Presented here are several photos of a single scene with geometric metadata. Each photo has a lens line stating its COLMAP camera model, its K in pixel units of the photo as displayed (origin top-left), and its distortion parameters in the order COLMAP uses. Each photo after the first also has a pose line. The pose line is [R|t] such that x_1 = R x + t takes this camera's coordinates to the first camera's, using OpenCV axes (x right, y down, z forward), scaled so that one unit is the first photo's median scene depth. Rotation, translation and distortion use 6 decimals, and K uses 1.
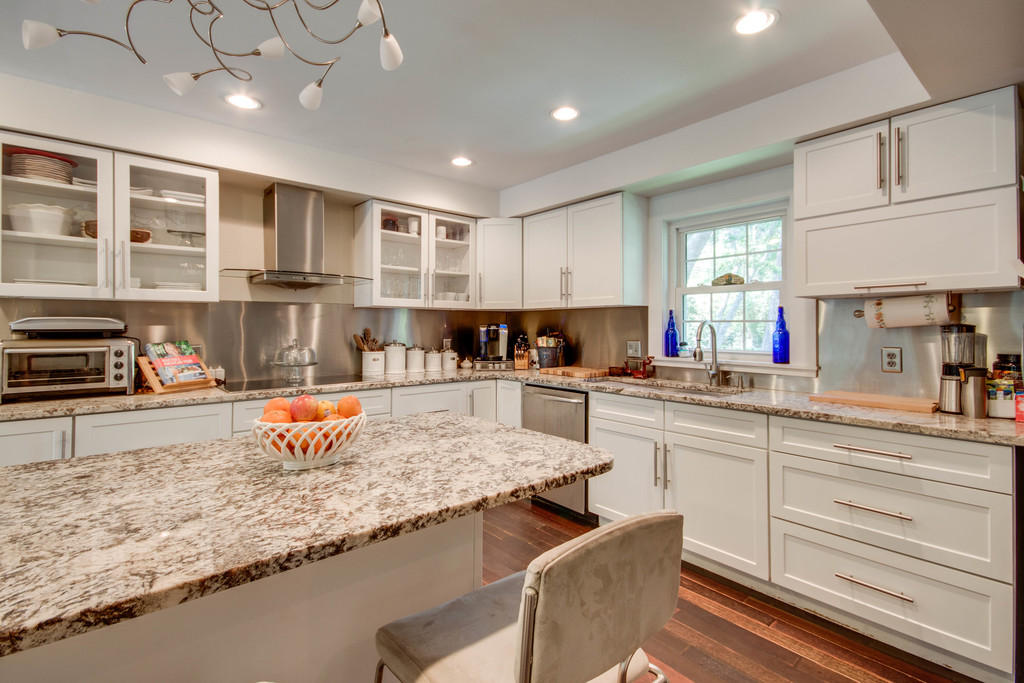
lens RADIAL K [[478.4, 0, 510.7], [0, 478.4, 326.3], [0, 0, 1]] dist [0.013131, 0.000282]
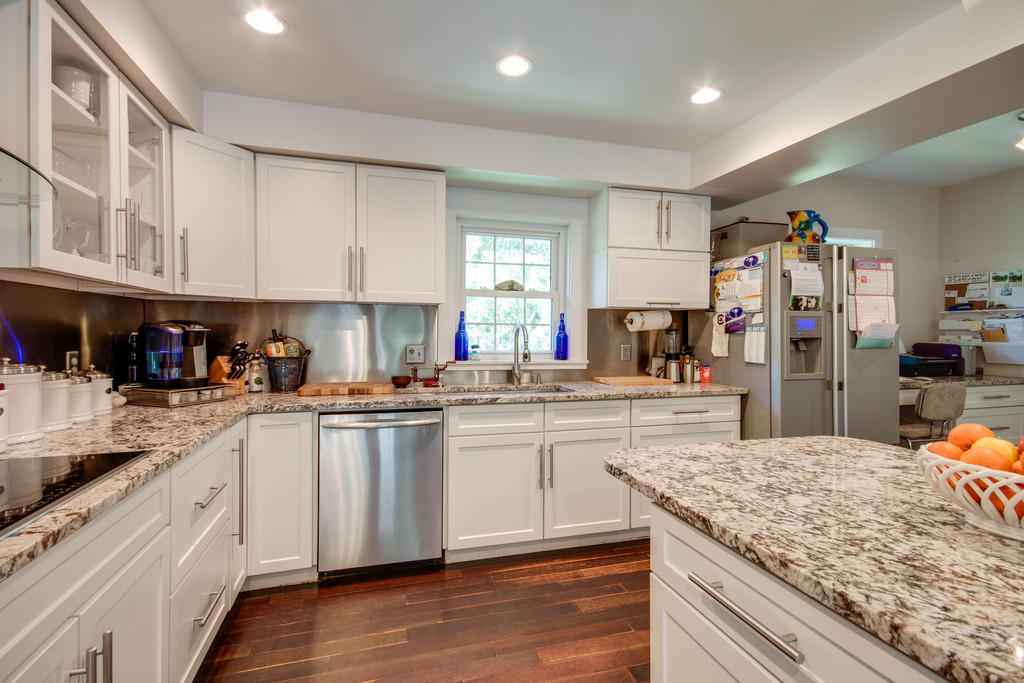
lens RADIAL K [[476.2, 0, 511.3], [0, 476.2, 334.8], [0, 0, 1]] dist [0.014832, -0.000129]
pose [[0.413352, -0.004041, 0.910562, -0.550747], [-0.007640, 0.999940, 0.007906, 0.004992], [-0.910539, -0.010225, 0.413296, 0.576914]]
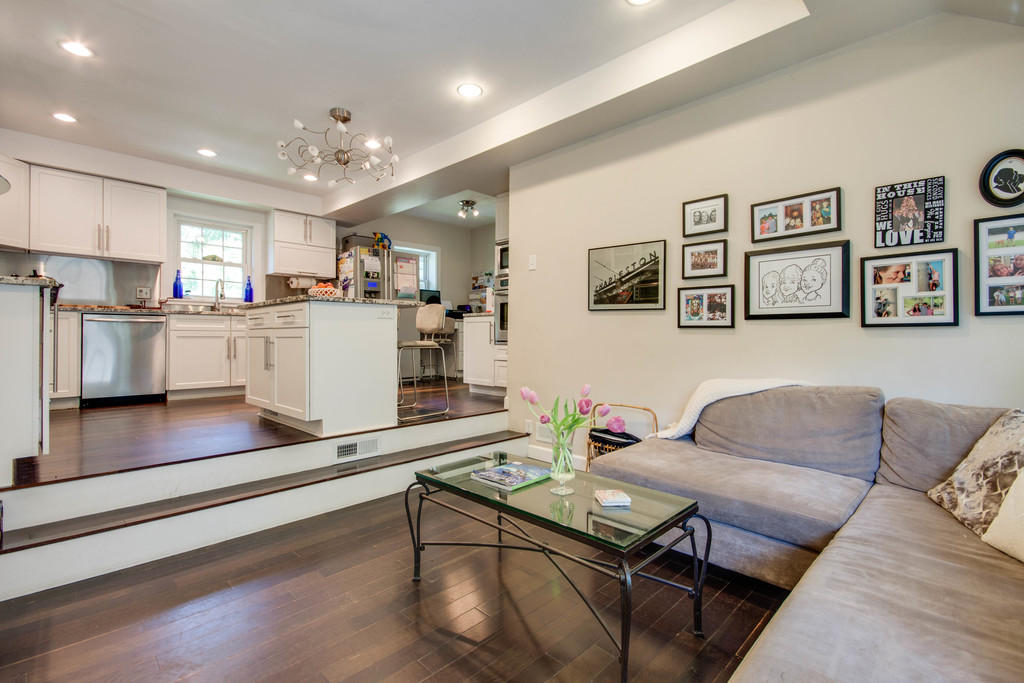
lens RADIAL K [[462.7, 0, 510.6], [0, 462.7, 330.1], [0, 0, 1]] dist [0.019668, 0.000267]
pose [[-0.093409, 0.008688, 0.995590, -1.509142], [-0.004212, 0.999950, -0.009121, 0.201054], [-0.995619, -0.005045, -0.093367, 0.026030]]
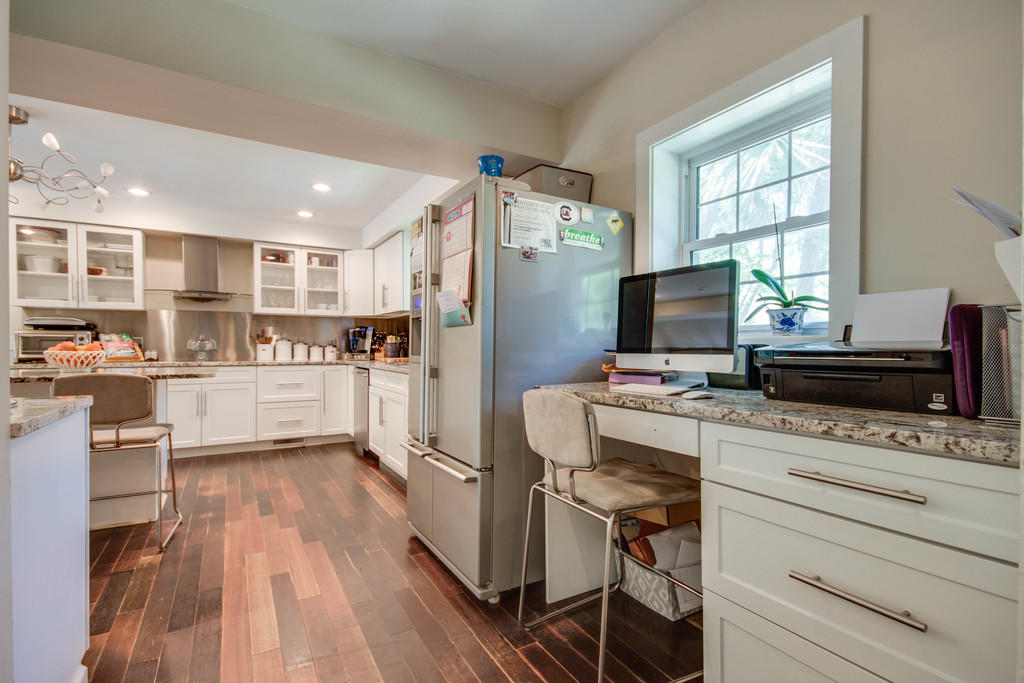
lens RADIAL K [[484.3, 0, 513.2], [0, 484.3, 351.7], [0, 0, 1]] dist [0.016903, -0.000082]
pose [[0.985286, 0.004311, -0.170858, 0.884326], [-0.001867, 0.999894, 0.014461, 0.063824], [0.170902, -0.013929, 0.985190, -0.417081]]
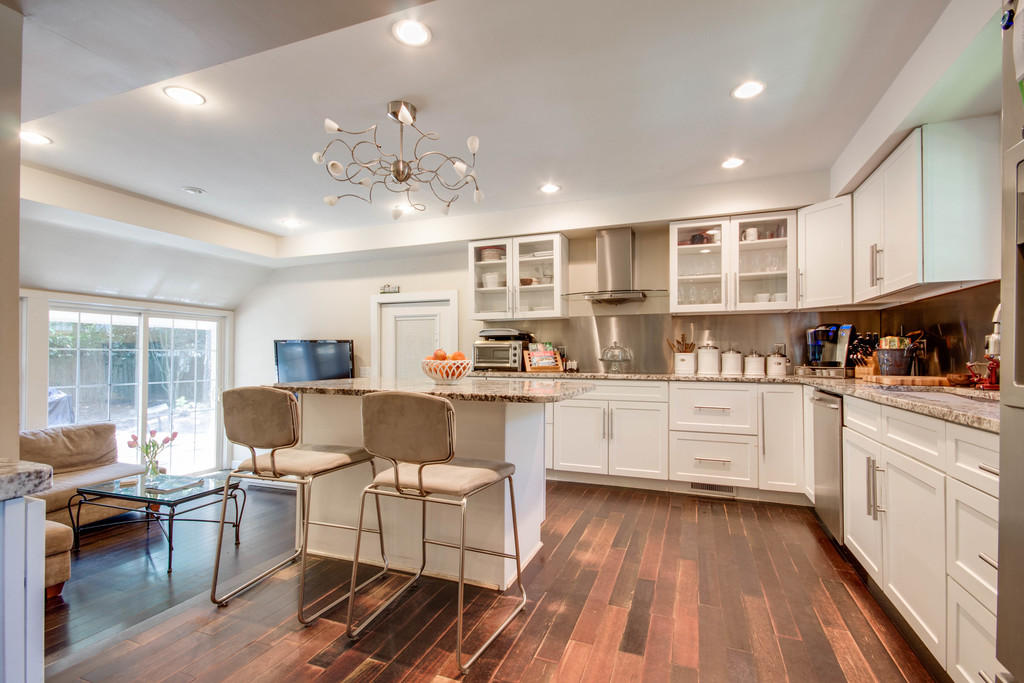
lens RADIAL K [[472.9, 0, 509.0], [0, 472.9, 348.1], [0, 0, 1]] dist [0.021342, 0.000004]
pose [[0.473610, -0.013415, -0.880633, 0.628024], [0.000779, 0.999890, -0.014813, 0.069837], [0.880734, 0.006330, 0.473568, 0.119524]]
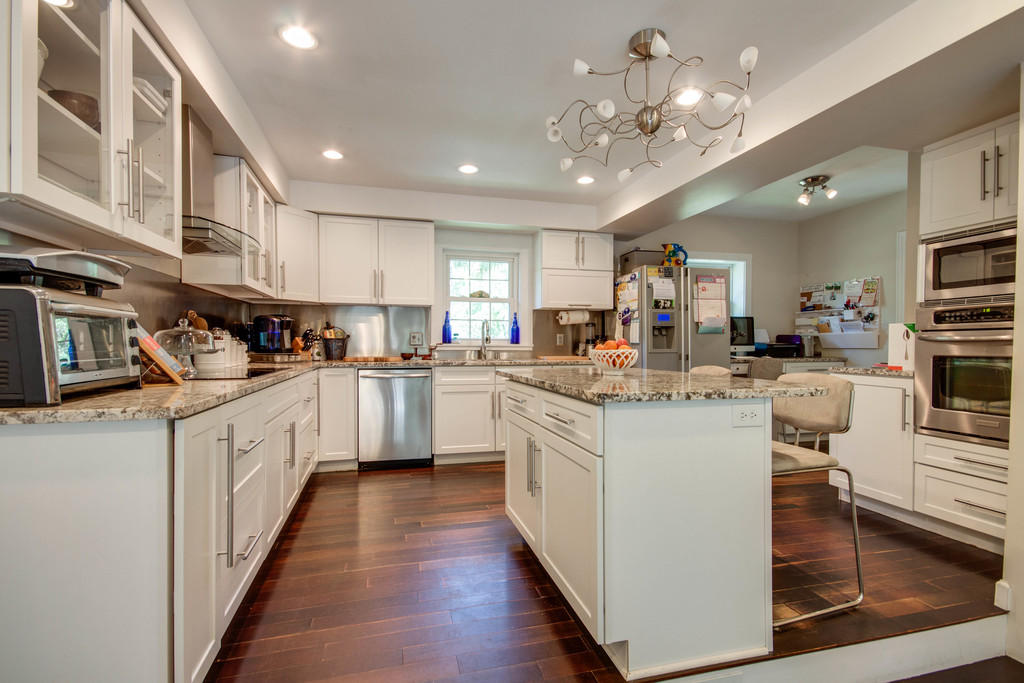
lens RADIAL K [[469.4, 0, 512.8], [0, 469.4, 345.6], [0, 0, 1]] dist [0.015101, 0.000562]
pose [[0.426030, -0.004064, 0.904700, -0.970356], [-0.004243, 0.999970, 0.006490, 0.066982], [-0.904699, -0.006604, 0.426000, 0.238476]]
